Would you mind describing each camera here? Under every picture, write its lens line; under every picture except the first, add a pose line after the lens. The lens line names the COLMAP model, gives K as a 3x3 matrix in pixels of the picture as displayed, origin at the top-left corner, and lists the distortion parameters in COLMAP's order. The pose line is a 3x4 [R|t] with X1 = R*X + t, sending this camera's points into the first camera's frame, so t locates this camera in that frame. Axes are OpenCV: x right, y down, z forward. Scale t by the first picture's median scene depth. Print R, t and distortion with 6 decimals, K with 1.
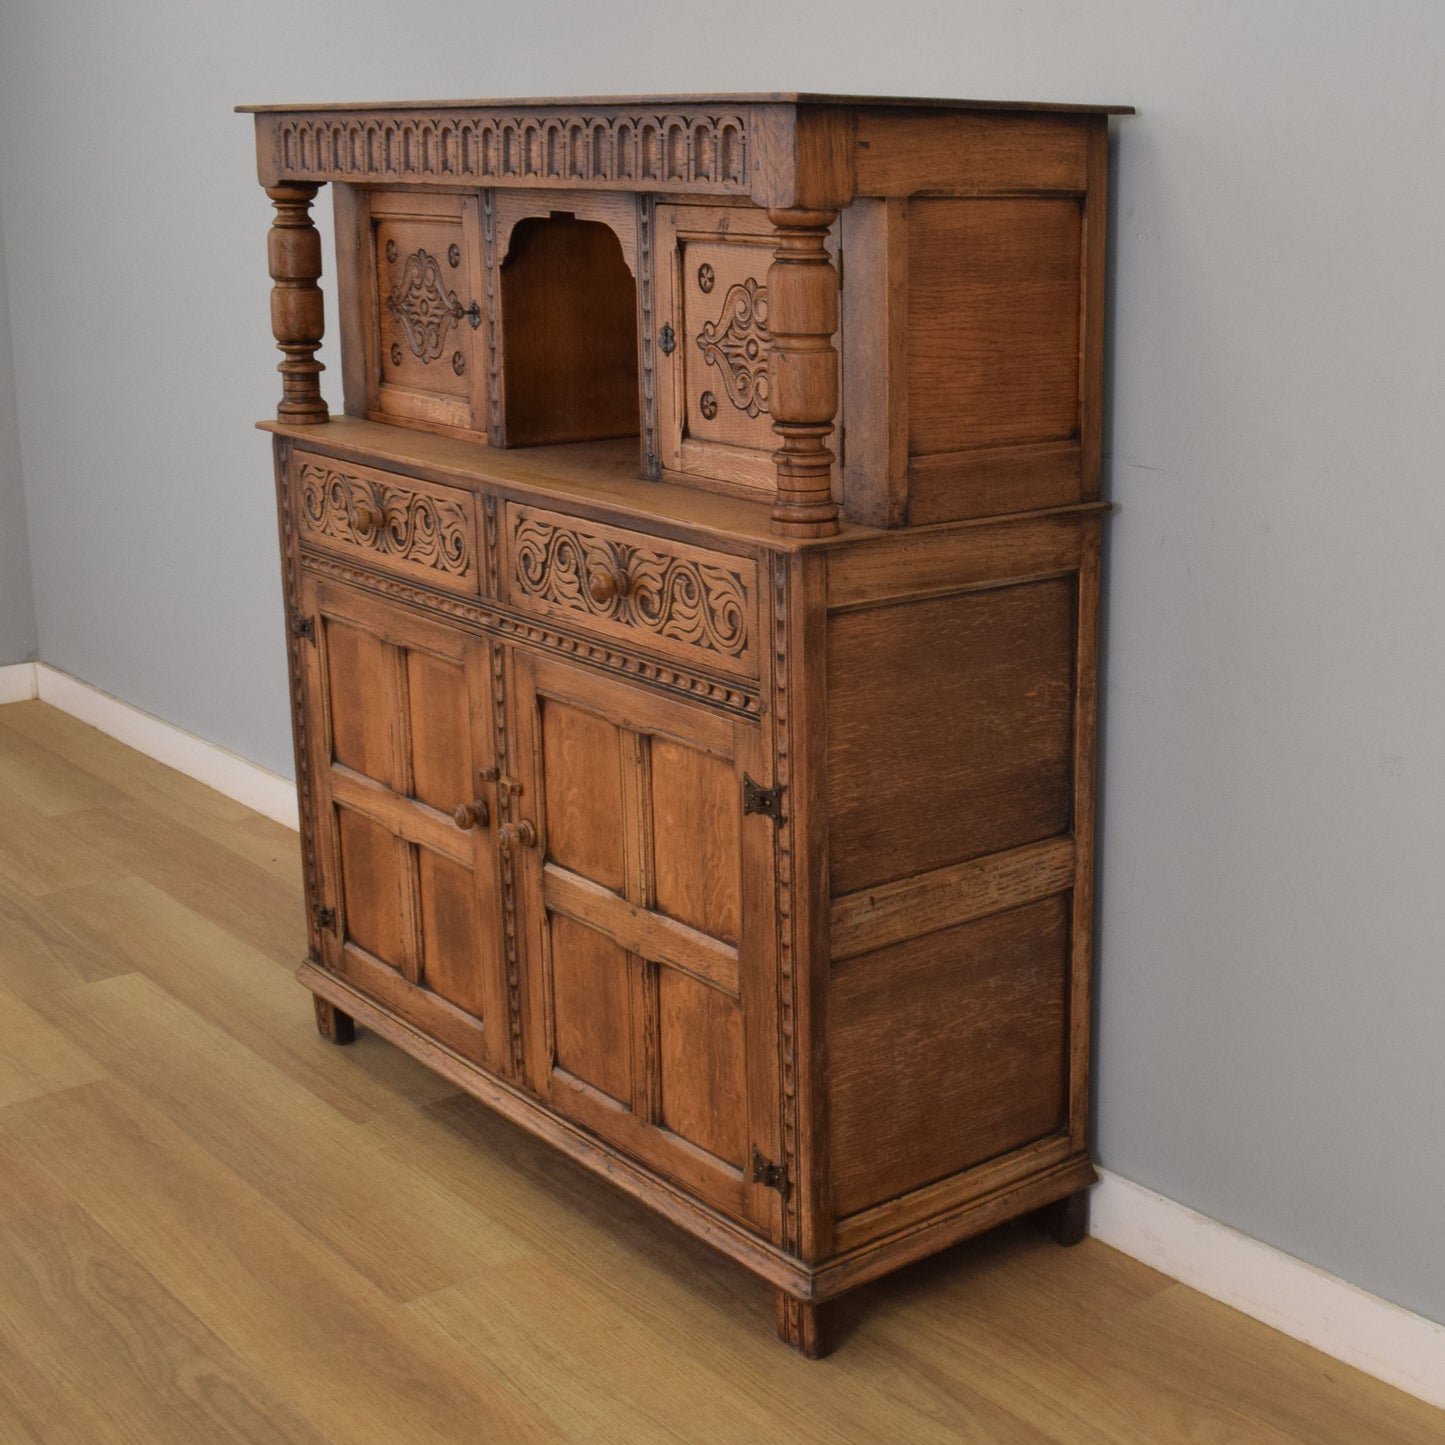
lens RADIAL K [[2127.3, 0, 1058.4], [0, 2127.3, 692.4], [0, 0, 1]] dist [-0.084404, -0.043231]
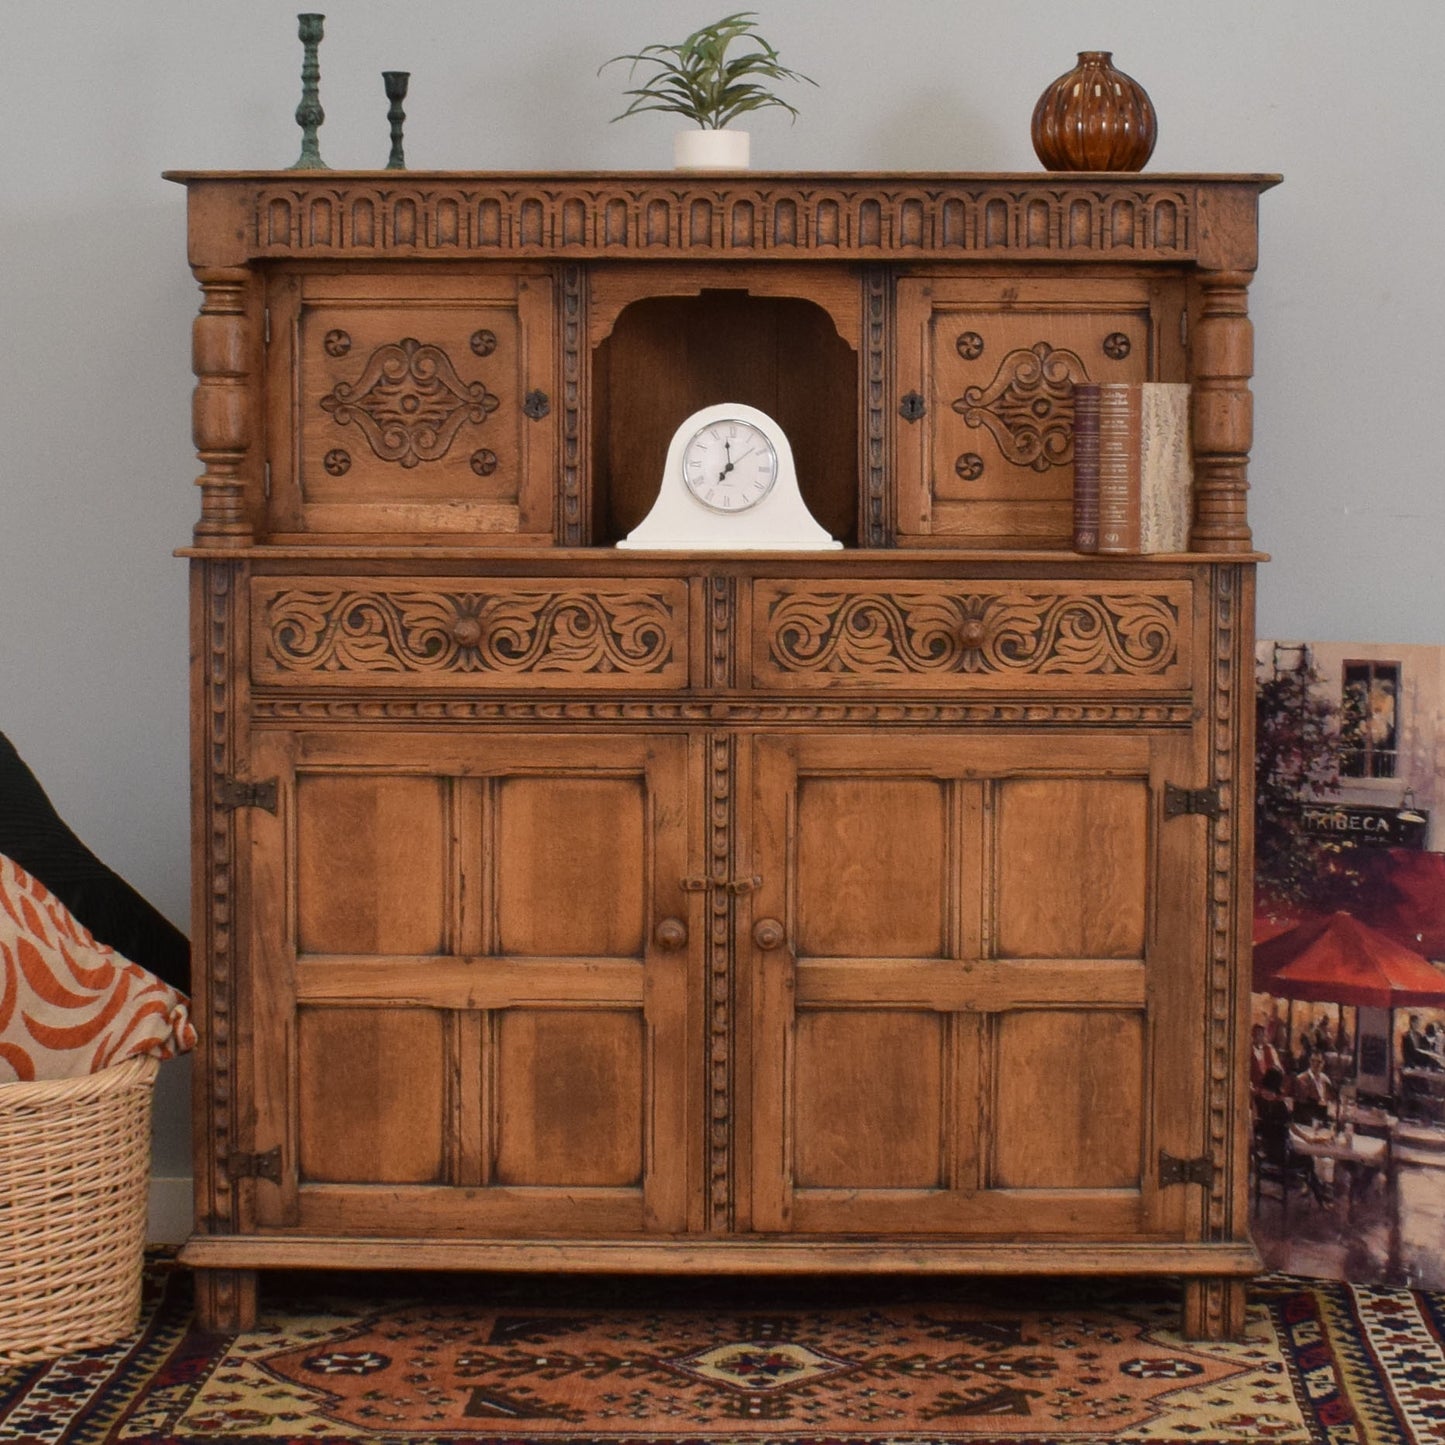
lens RADIAL K [[3611.1, 0, 722.5], [0, 3611.1, 722.5], [0, 0, 1]] dist [-0.142019, 0.084561]
pose [[0.720450, -0.074893, 0.689451, -1.418349], [0.180234, 0.980211, -0.081861, 0.106317], [-0.669677, 0.183239, 0.719692, -0.165047]]
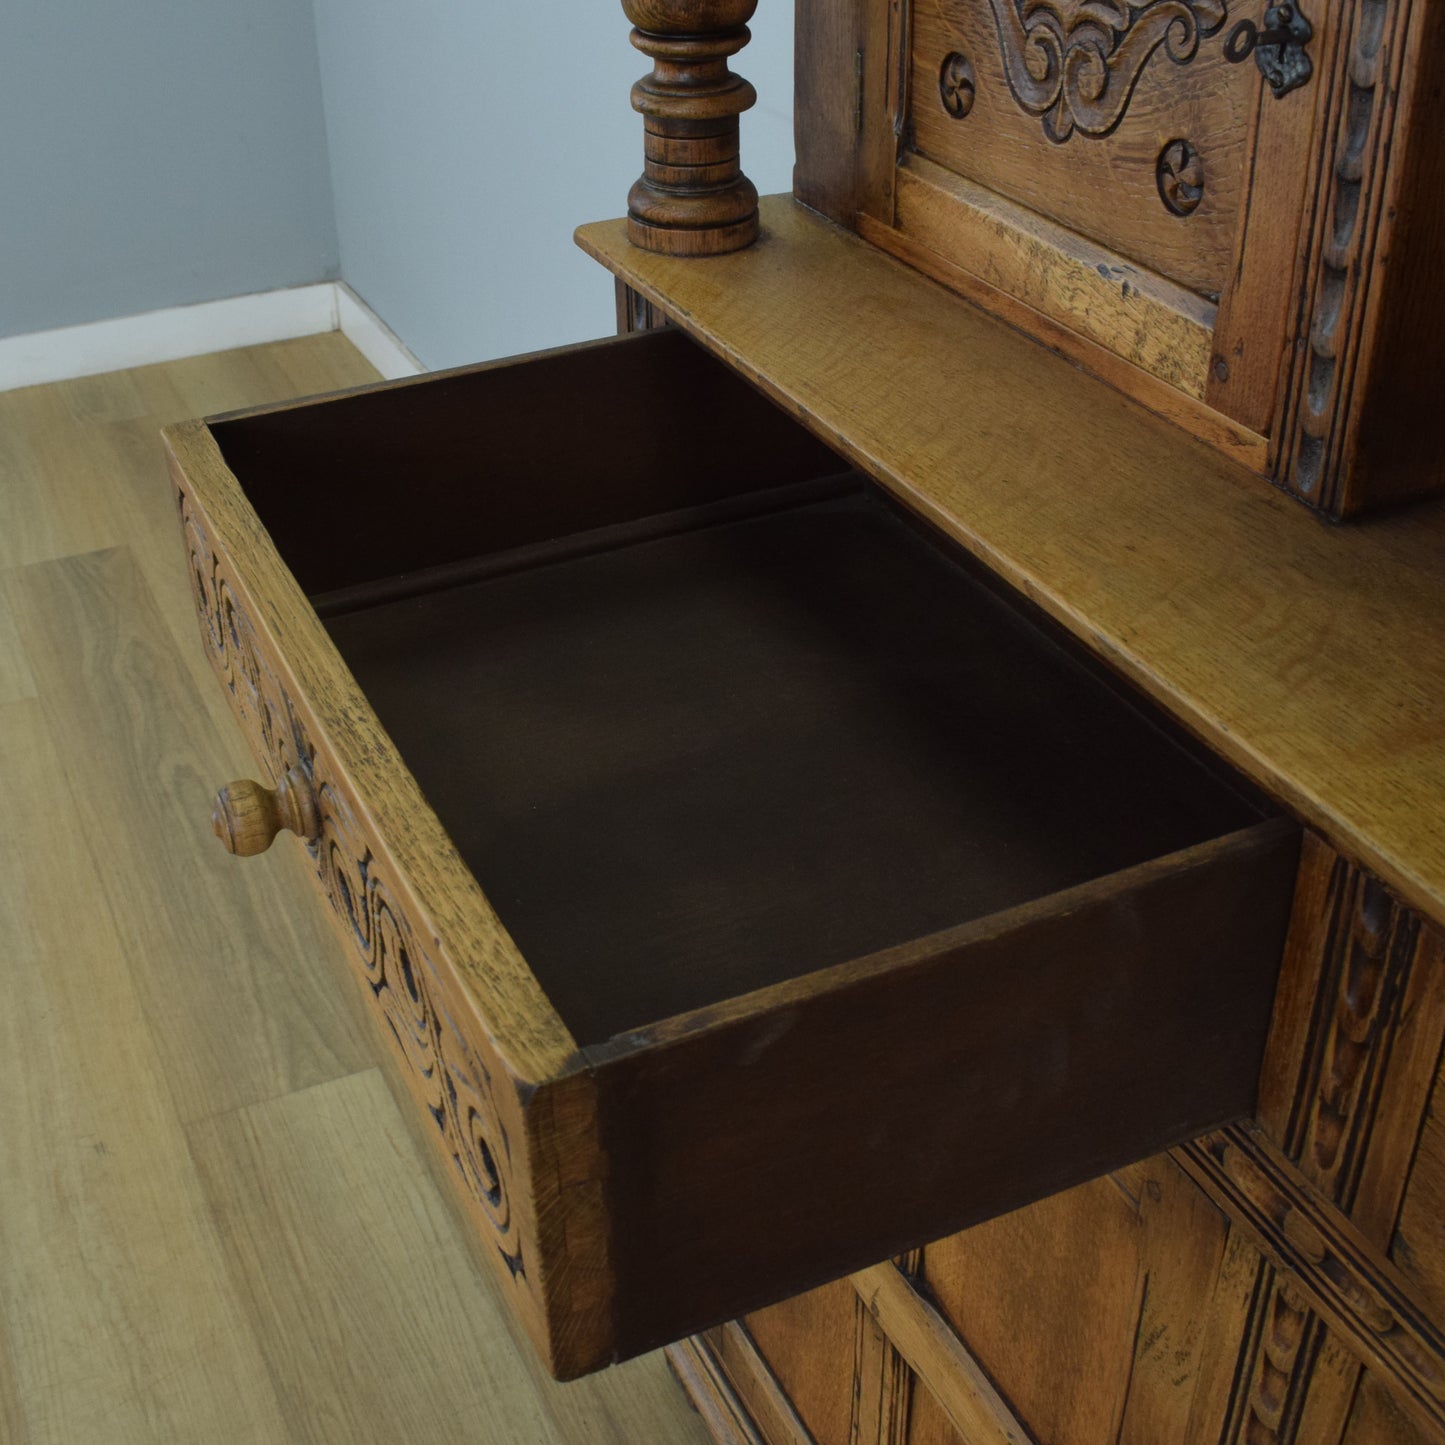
lens RADIAL K [[1904.8, 0, 720.1], [0, 1904.8, 679.0], [0, 0, 1]] dist [-0.095231, -0.007807]
pose [[0.946004, 0.141290, -0.291743, -0.286459], [-0.050112, 0.952934, 0.299008, -0.183735], [0.320259, -0.268242, 0.908559, 0.785735]]
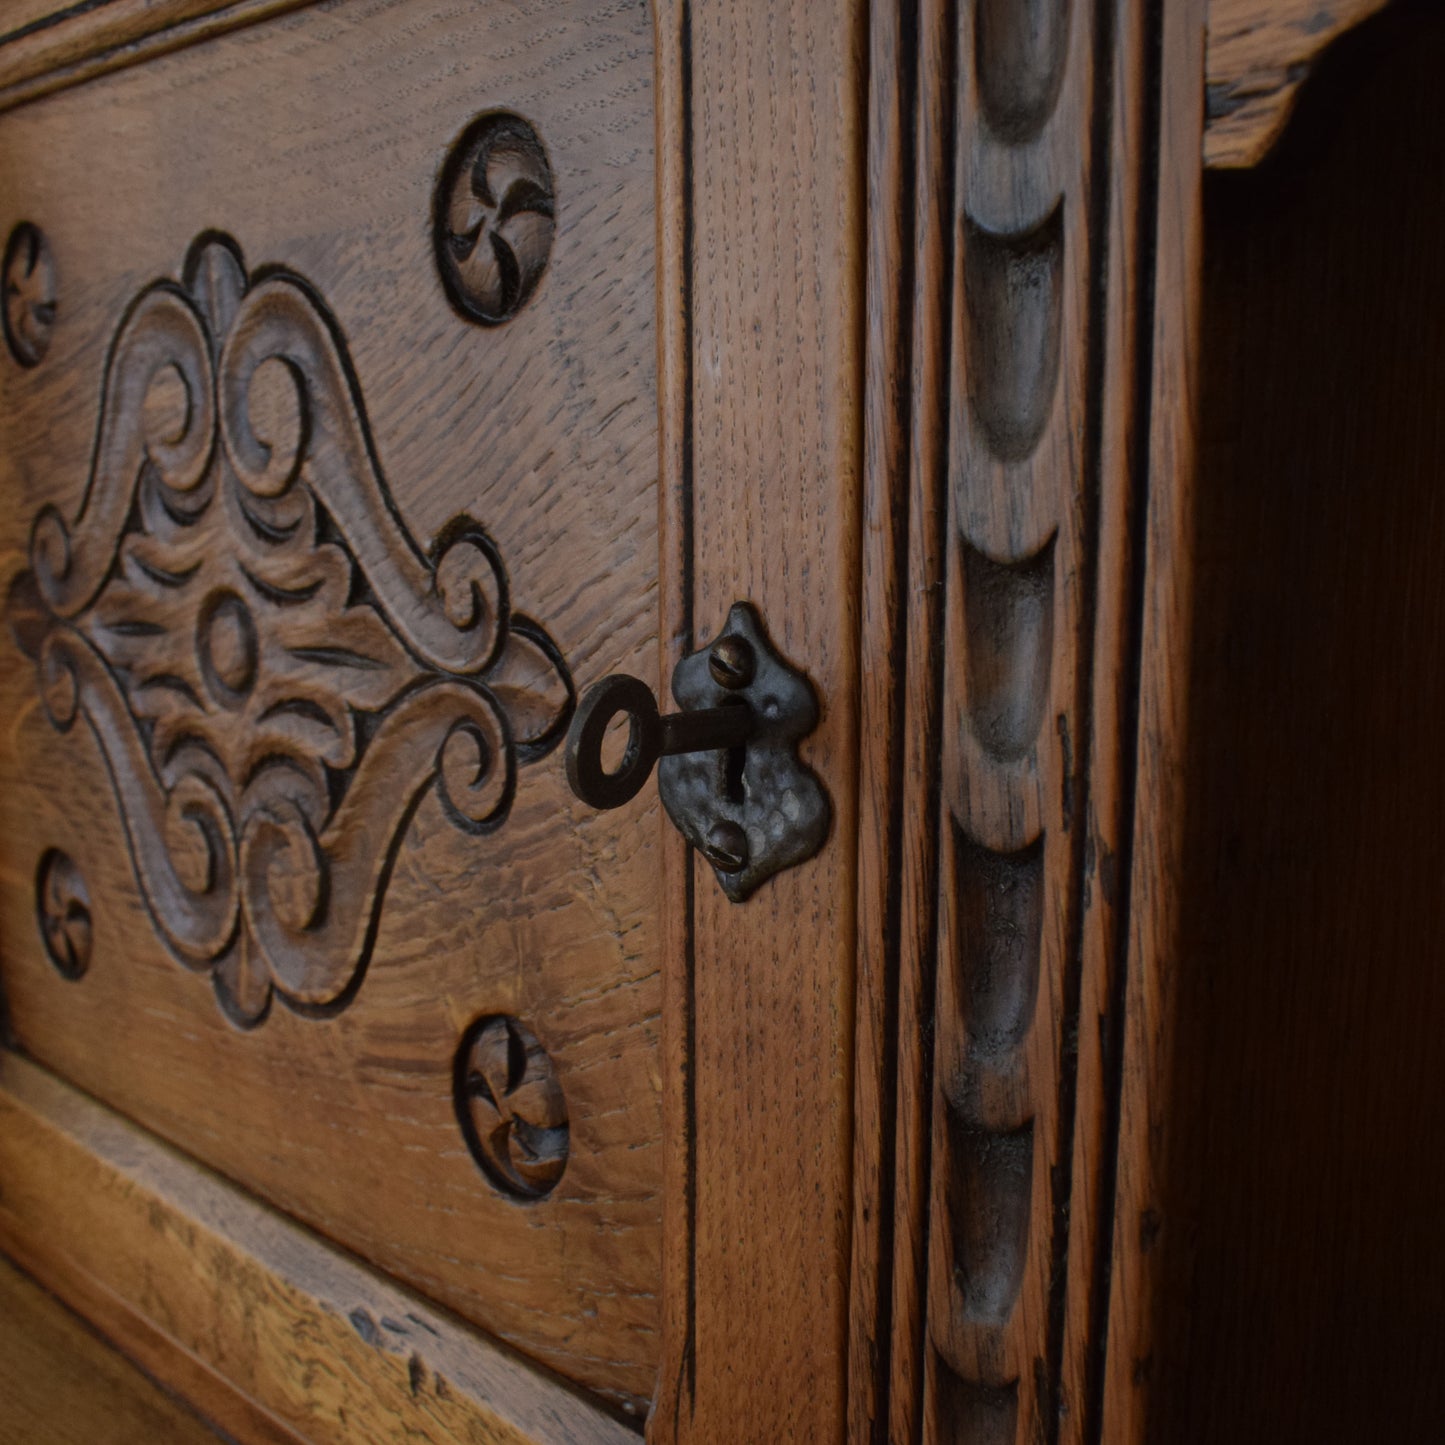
lens RADIAL K [[1851.7, 0, 723.5], [0, 1851.7, 794.4], [0, 0, 1]] dist [-0.107913, 0.012280]
pose [[0.999713, -0.013085, -0.020085, -0.300115], [0.011889, 0.998214, -0.058549, -0.186870], [0.020815, 0.058293, 0.998082, 0.991355]]
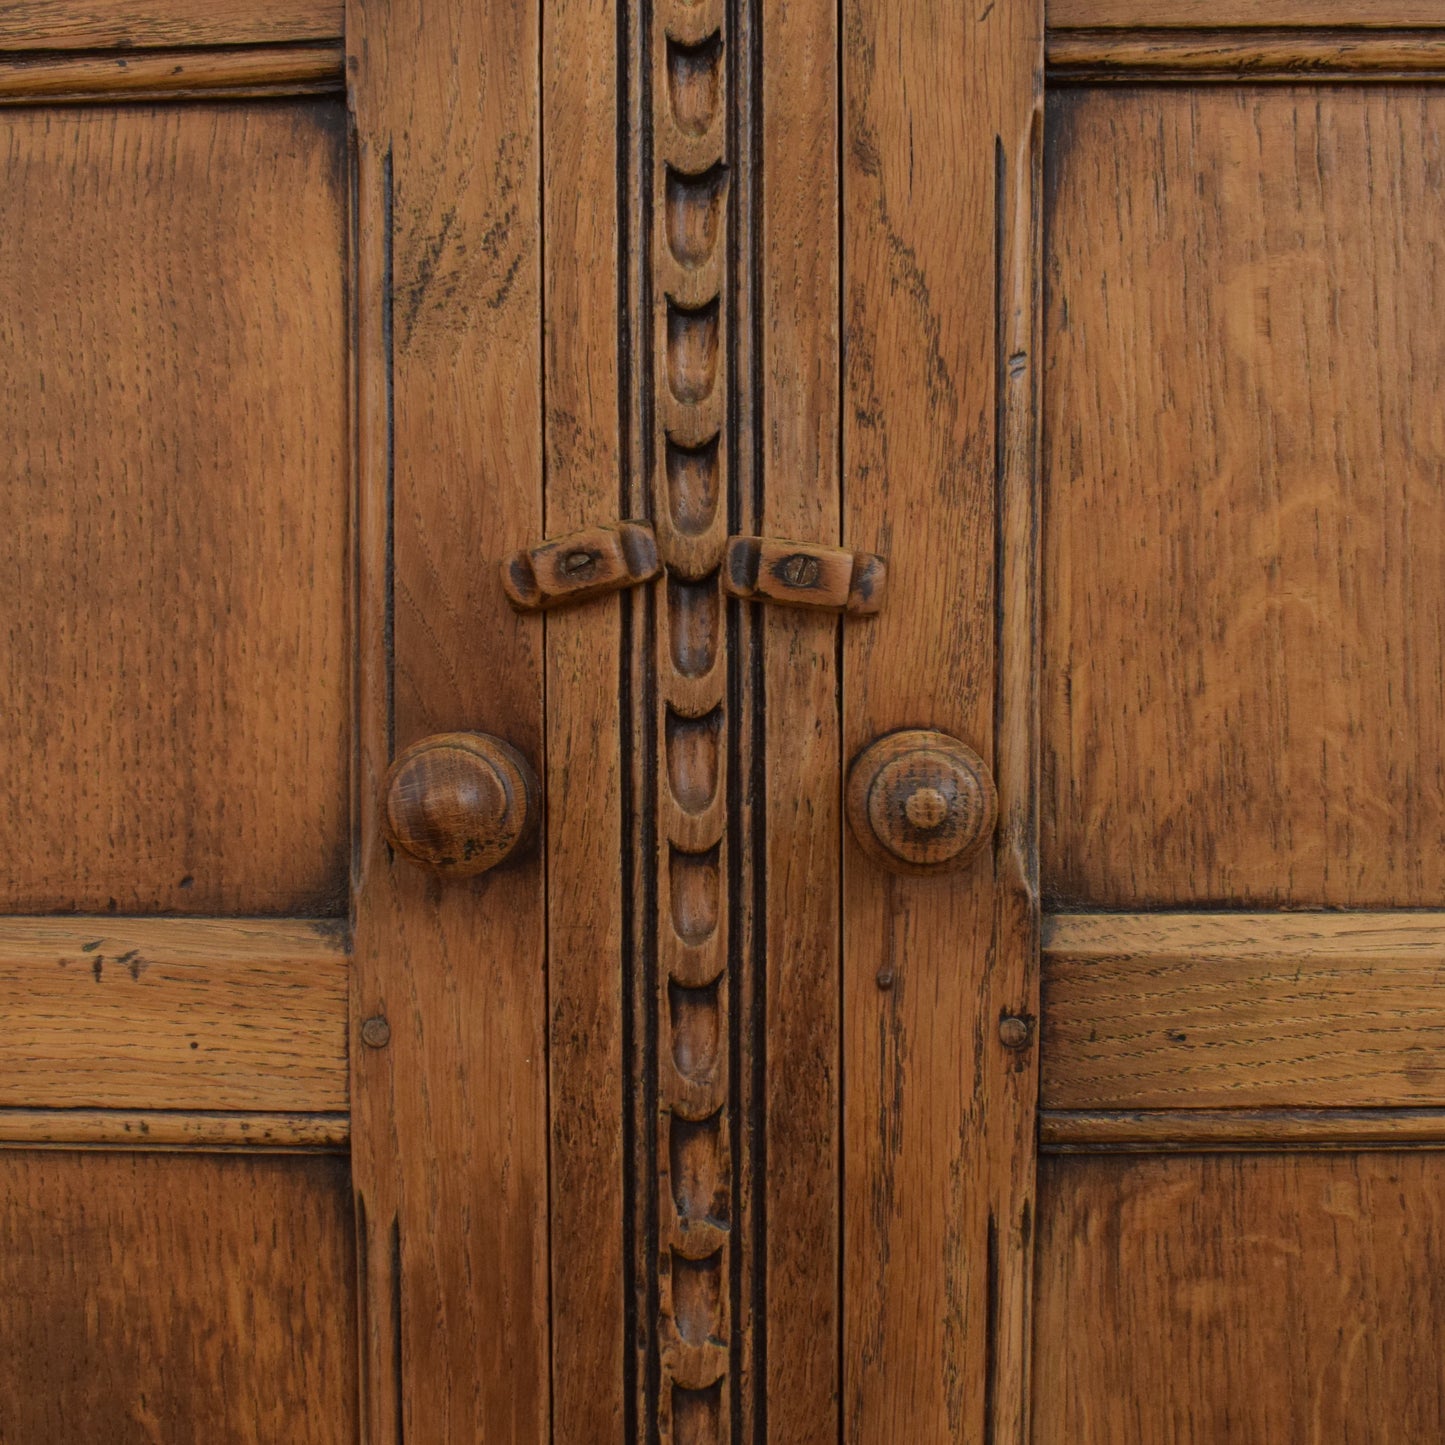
lens RADIAL K [[2041.7, 0, 702.9], [0, 2041.7, 814.1], [0, 0, 1]] dist [-0.093247, -0.009085]
pose [[0.720952, -0.055046, 0.690795, -0.416385], [0.185883, 0.975671, -0.116251, 0.090211], [-0.667589, 0.212219, 0.713644, 0.908463]]
